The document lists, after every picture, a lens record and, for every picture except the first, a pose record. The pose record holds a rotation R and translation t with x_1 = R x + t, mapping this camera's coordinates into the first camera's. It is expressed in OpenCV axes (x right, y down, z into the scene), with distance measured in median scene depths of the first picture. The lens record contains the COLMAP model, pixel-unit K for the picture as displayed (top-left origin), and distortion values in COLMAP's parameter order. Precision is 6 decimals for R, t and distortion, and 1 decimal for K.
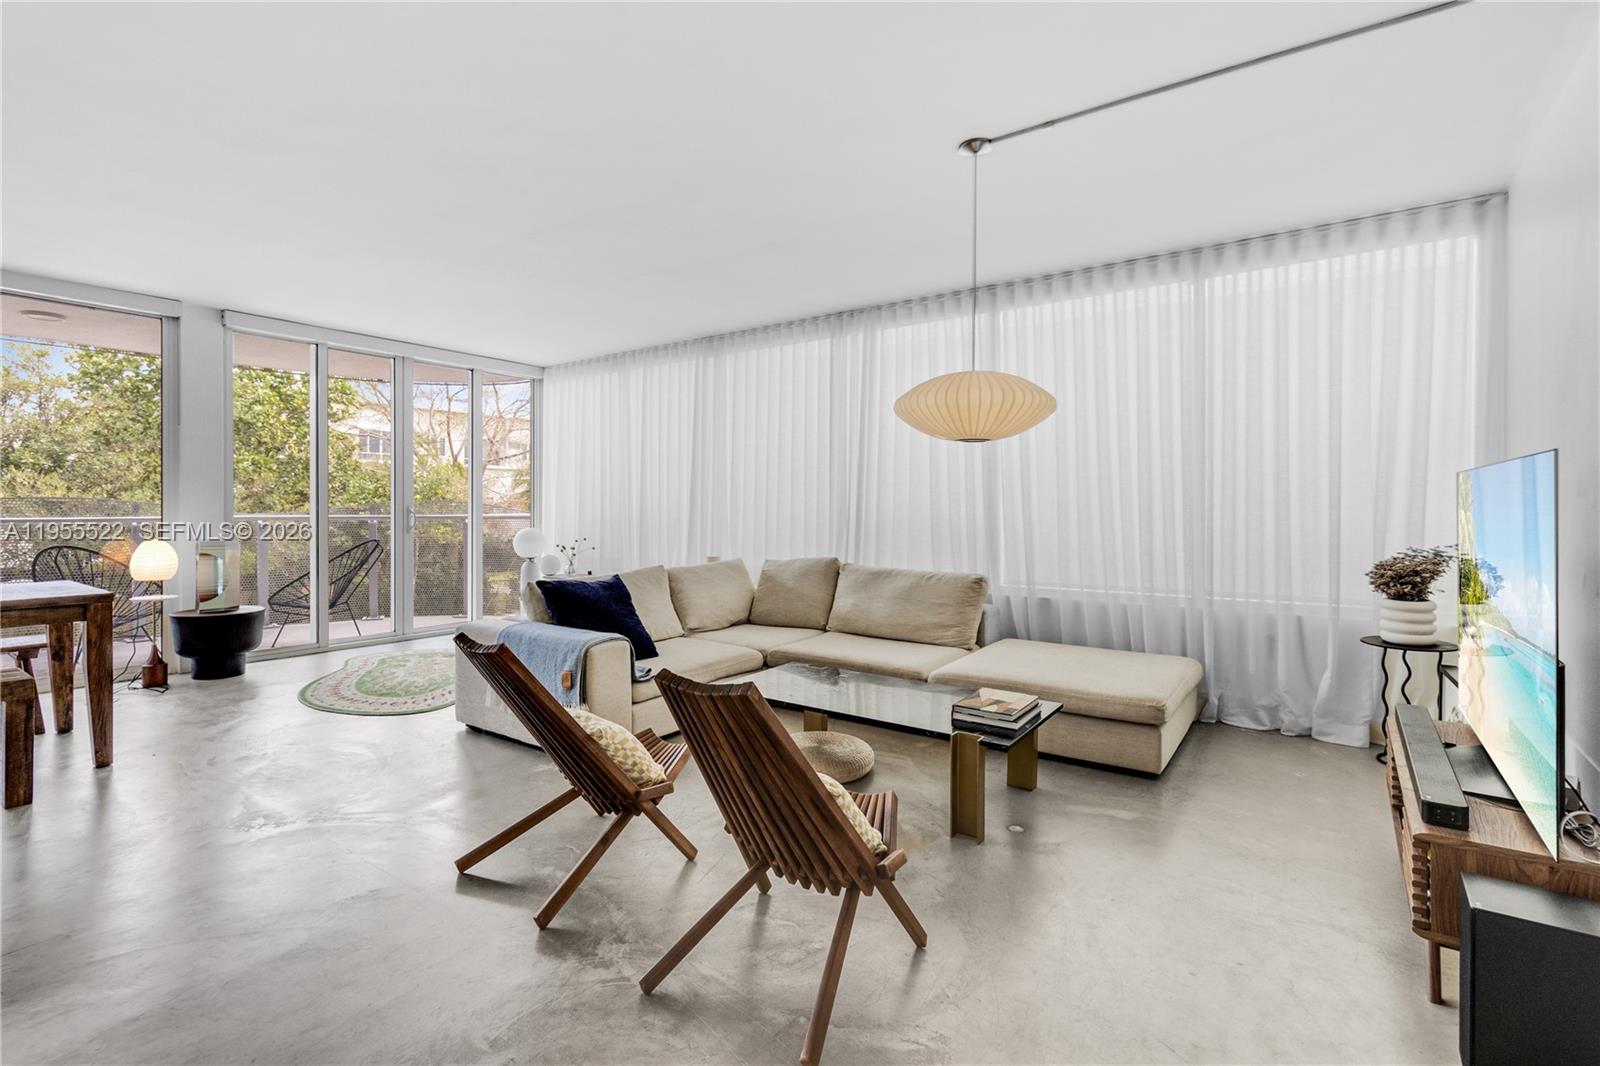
lens RADIAL K [[740.9, 0, 799.1], [0, 740.9, 516.7], [0, 0, 1]] dist [0.003474, -0.001146]
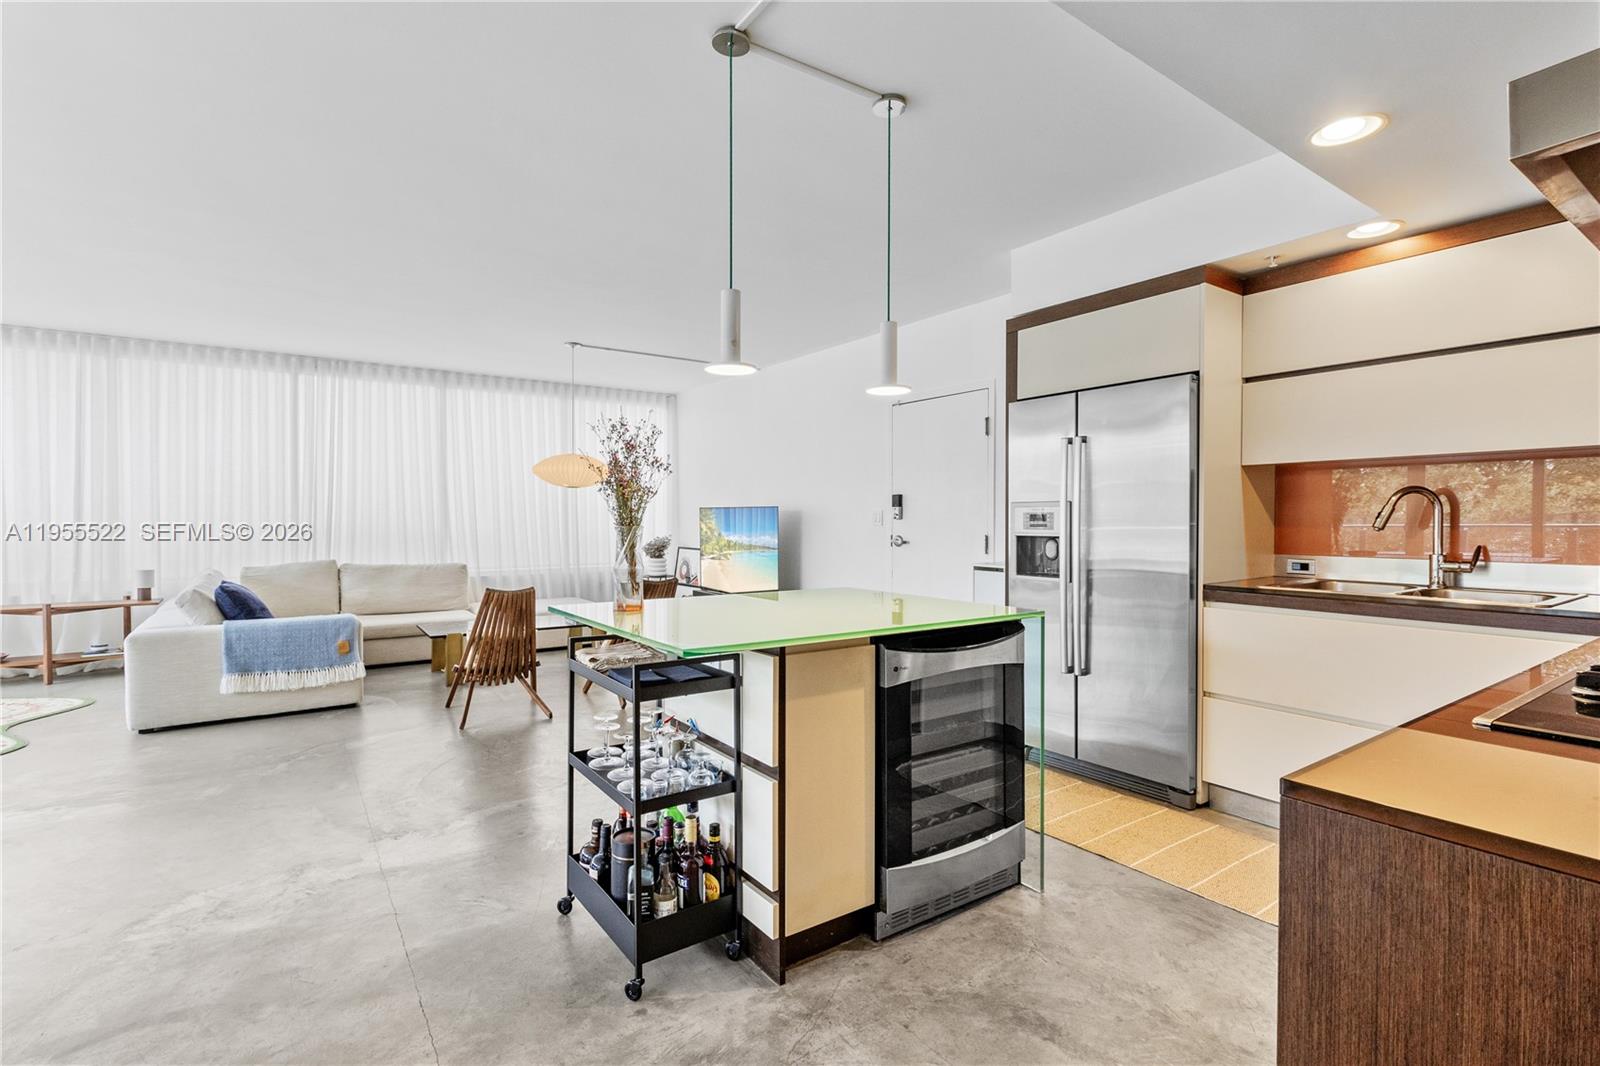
lens RADIAL K [[740.9, 0, 796.7], [0, 740.9, 529.3], [0, 0, 1]] dist [0.003474, -0.001146]
pose [[0.333514, -0.013336, 0.942651, -1.115476], [0.010967, 0.999887, 0.010265, -0.000824], [-0.942681, 0.006915, 0.333623, -0.200438]]
